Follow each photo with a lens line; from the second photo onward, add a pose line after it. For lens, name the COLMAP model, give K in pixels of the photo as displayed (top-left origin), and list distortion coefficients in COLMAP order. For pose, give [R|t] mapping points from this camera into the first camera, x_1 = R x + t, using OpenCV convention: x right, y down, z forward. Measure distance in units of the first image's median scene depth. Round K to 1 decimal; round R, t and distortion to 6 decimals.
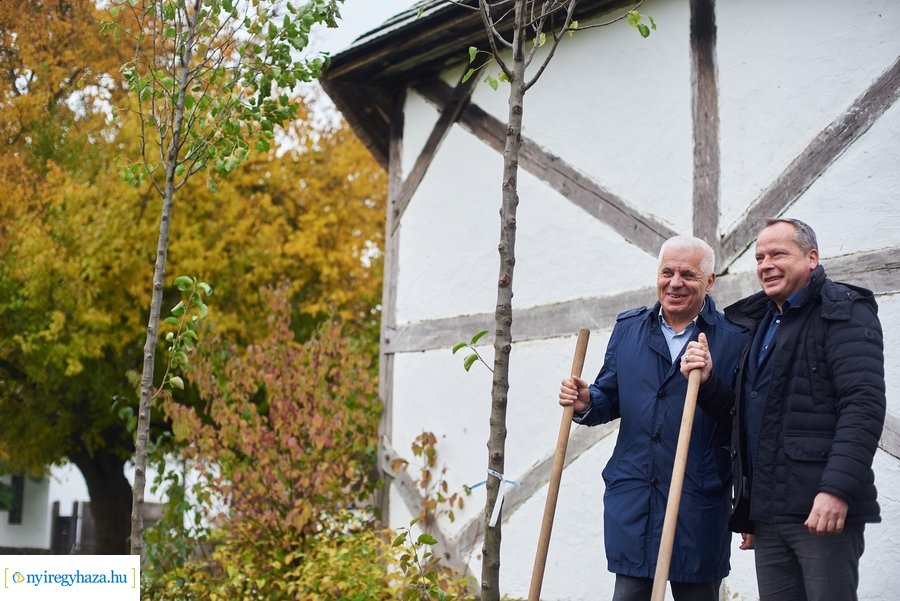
lens RADIAL K [[1309.1, 0, 450.0], [0, 1309.1, 300.5], [0, 0, 1]] dist [-0.135612, 0.184966]
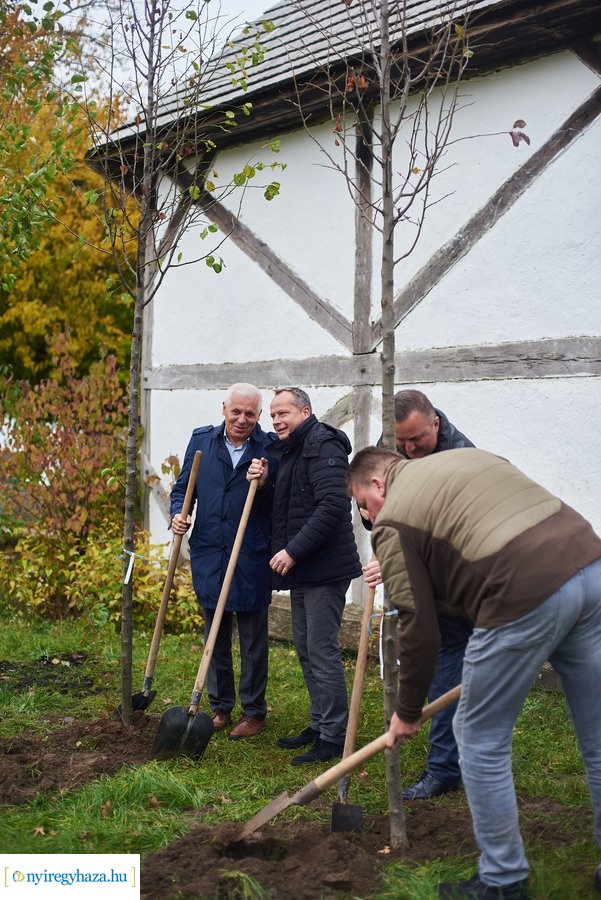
lens RADIAL K [[1713.6, 0, 300.5], [0, 1713.6, 450.0], [0, 0, 1]] dist [-0.335847, 0.150234]
pose [[0.996400, 0.001690, -0.084760, 0.242594], [0.014500, 0.981671, 0.190028, -0.214744], [0.083528, -0.190573, 0.978113, -0.600284]]
